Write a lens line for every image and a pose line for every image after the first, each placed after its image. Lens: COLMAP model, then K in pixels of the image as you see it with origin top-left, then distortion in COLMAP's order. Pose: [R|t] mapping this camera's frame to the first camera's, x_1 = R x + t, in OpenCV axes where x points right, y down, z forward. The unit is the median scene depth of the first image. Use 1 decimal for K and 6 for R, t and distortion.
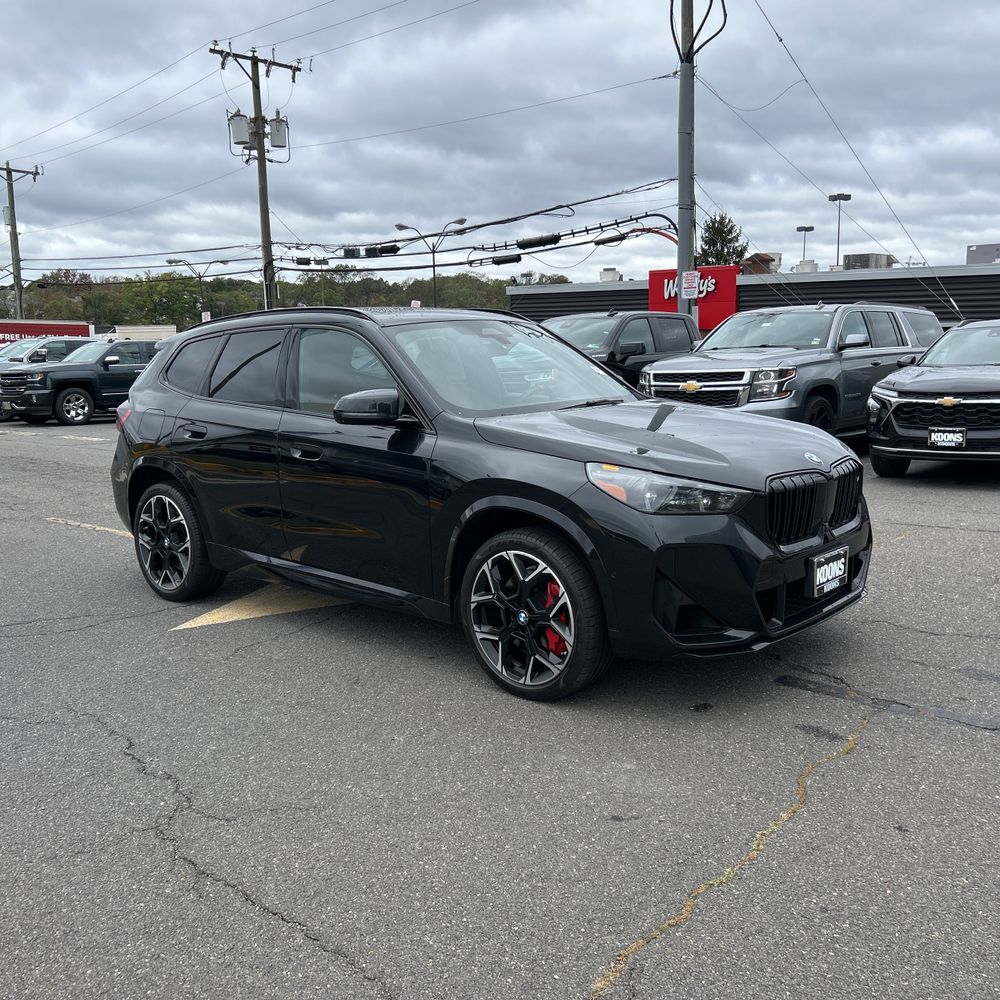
lens RADIAL K [[1008.5, 0, 497.2], [0, 1008.5, 487.4], [0, 0, 1]] dist [0.026361, 0.000000]
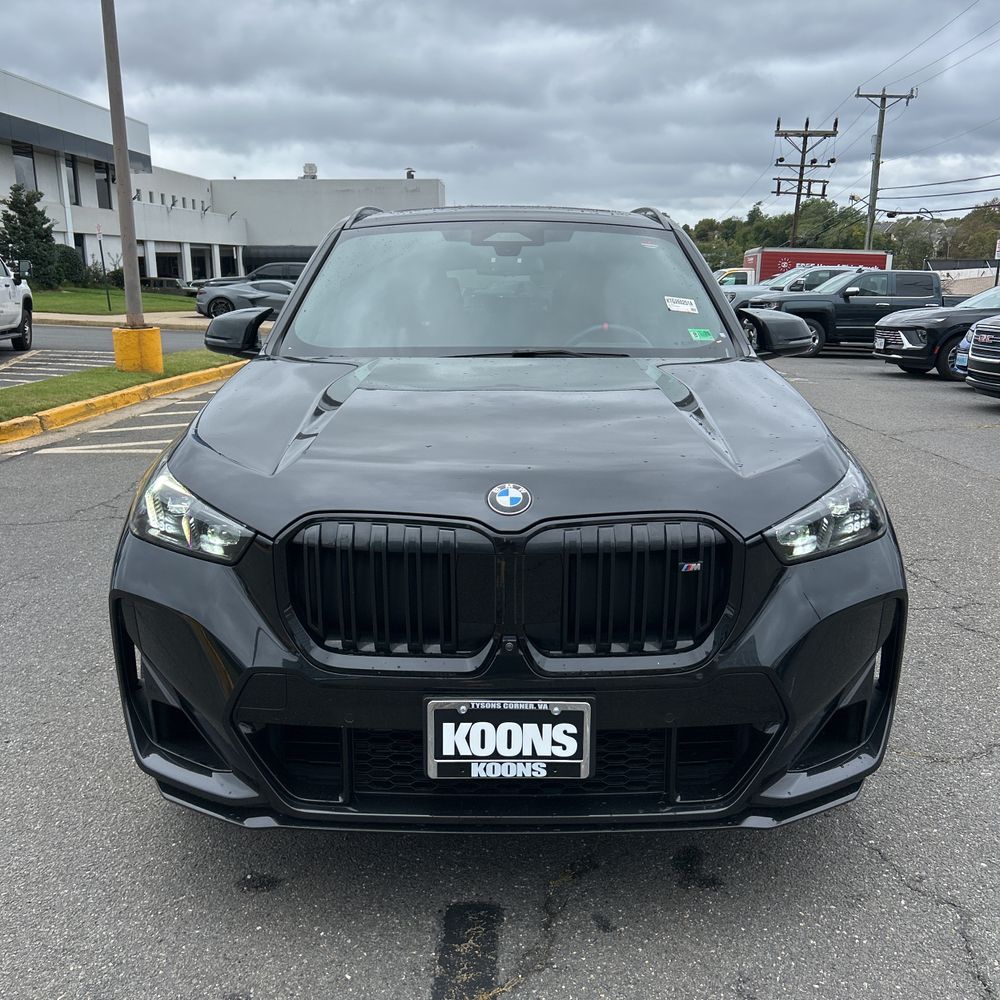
lens RADIAL K [[1008.5, 0, 521.2], [0, 1008.5, 505.8], [0, 0, 1]] dist [0.026361, 0.000000]
pose [[0.674861, 0.187544, -0.713716, 0.123671], [-0.130122, 0.982255, 0.135071, -0.016881], [0.726382, 0.001716, 0.687289, 0.129814]]
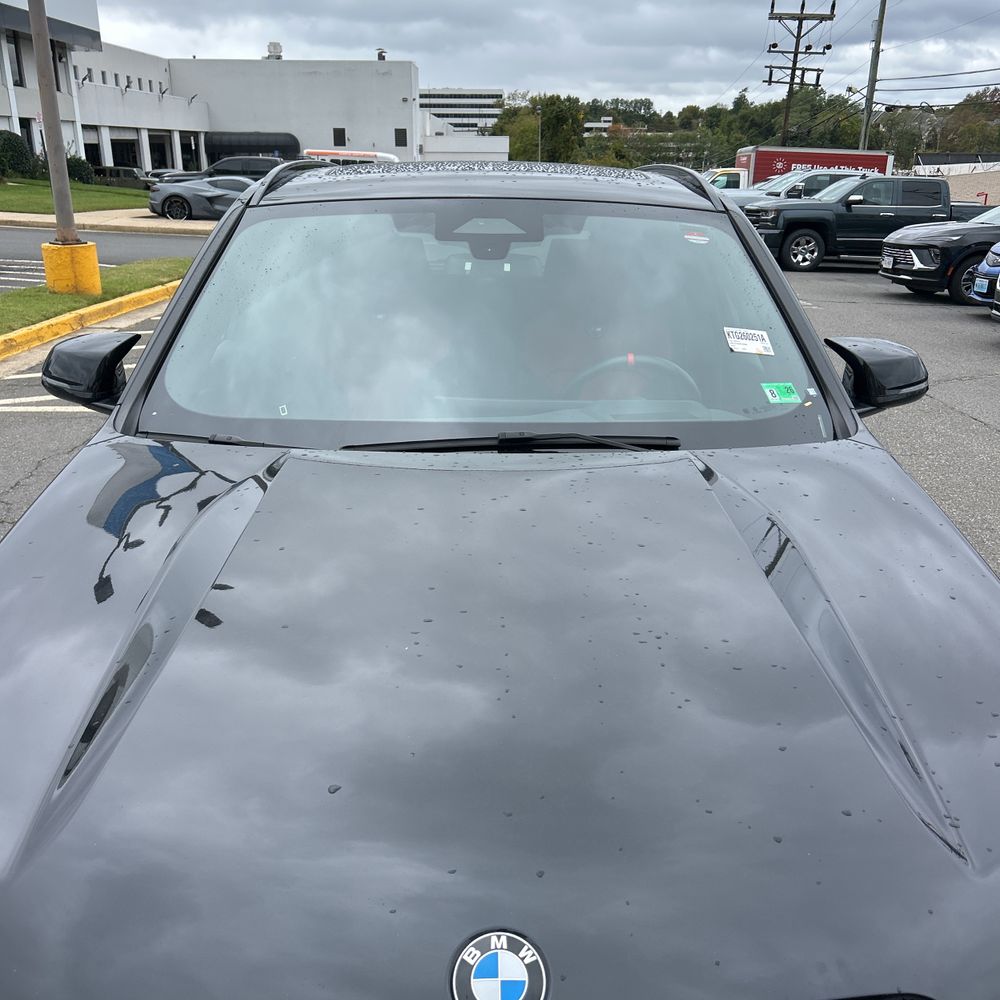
lens RADIAL K [[1008.5, 0, 520.7], [0, 1008.5, 508.0], [0, 0, 1]] dist [0.026361, 0.000000]
pose [[0.689795, 0.261909, -0.674971, 0.083824], [-0.137813, 0.962728, 0.232728, -0.033211], [0.710767, -0.067515, 0.700180, 0.162343]]
